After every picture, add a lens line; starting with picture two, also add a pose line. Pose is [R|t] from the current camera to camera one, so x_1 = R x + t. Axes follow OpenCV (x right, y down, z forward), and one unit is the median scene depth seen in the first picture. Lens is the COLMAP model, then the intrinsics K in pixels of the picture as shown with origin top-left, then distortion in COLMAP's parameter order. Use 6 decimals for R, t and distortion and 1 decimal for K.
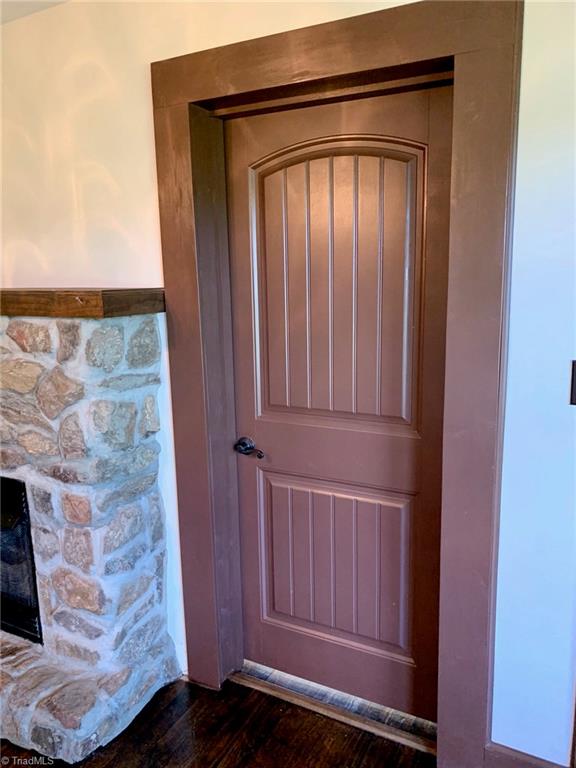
lens RADIAL K [[586.1, 0, 288.0], [0, 586.1, 384.0], [0, 0, 1]] dist [0.062068, -0.110492]
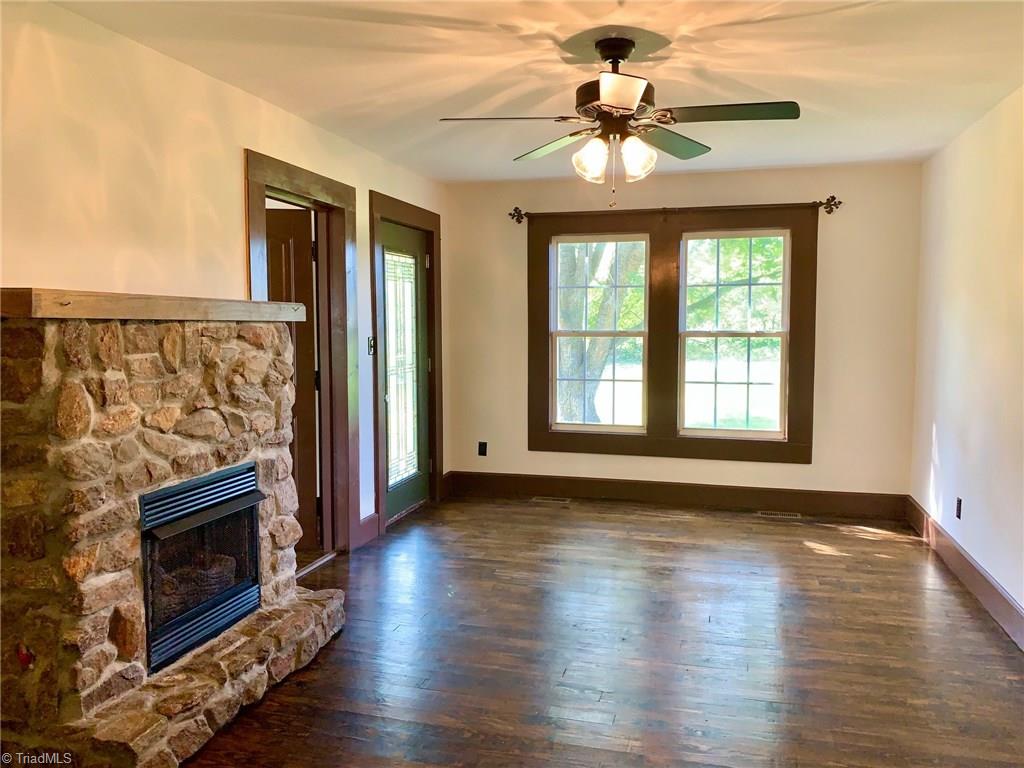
lens RADIAL K [[781.4, 0, 505.4], [0, 781.4, 378.4], [0, 0, 1]] dist [0.062068, -0.110492]
pose [[-0.207681, -0.051988, 0.976814, -2.191842], [0.182886, 0.978915, 0.090983, -0.050820], [-0.960948, 0.197541, -0.193795, 0.832088]]
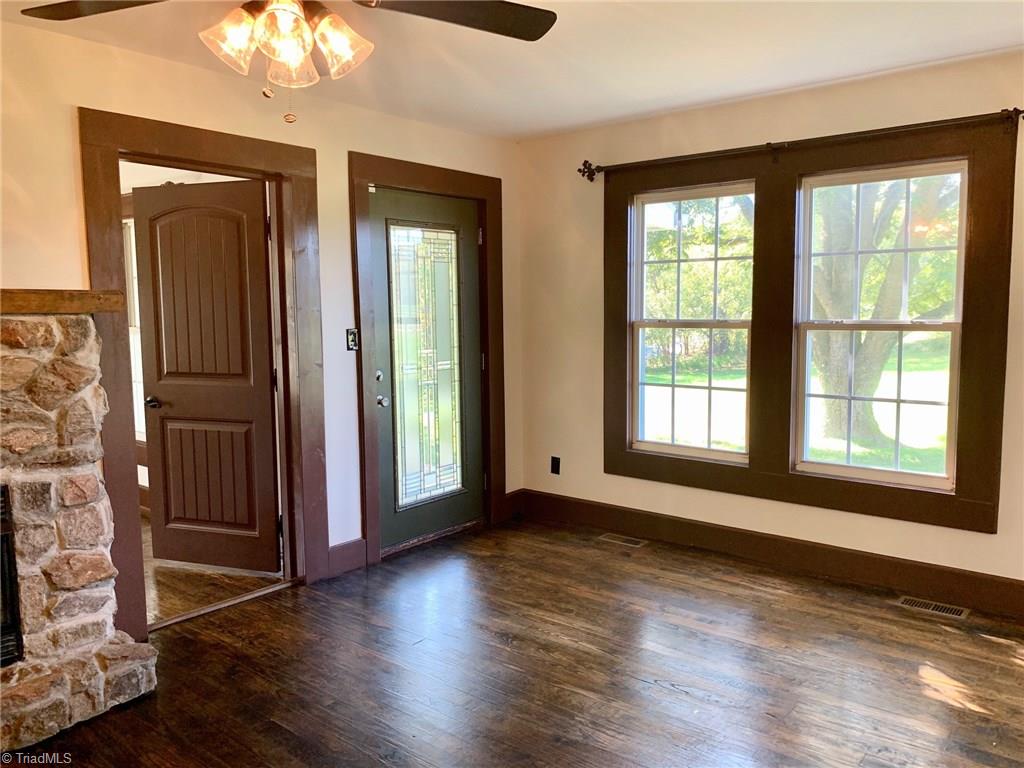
lens RADIAL K [[775.9, 0, 508.3], [0, 775.9, 380.5], [0, 0, 1]] dist [-0.004327, -0.005701]
pose [[0.213349, -0.075834, 0.974028, -1.575596], [0.180852, 0.982818, 0.036905, 0.105164], [-0.960091, 0.168281, 0.223398, -0.112009]]
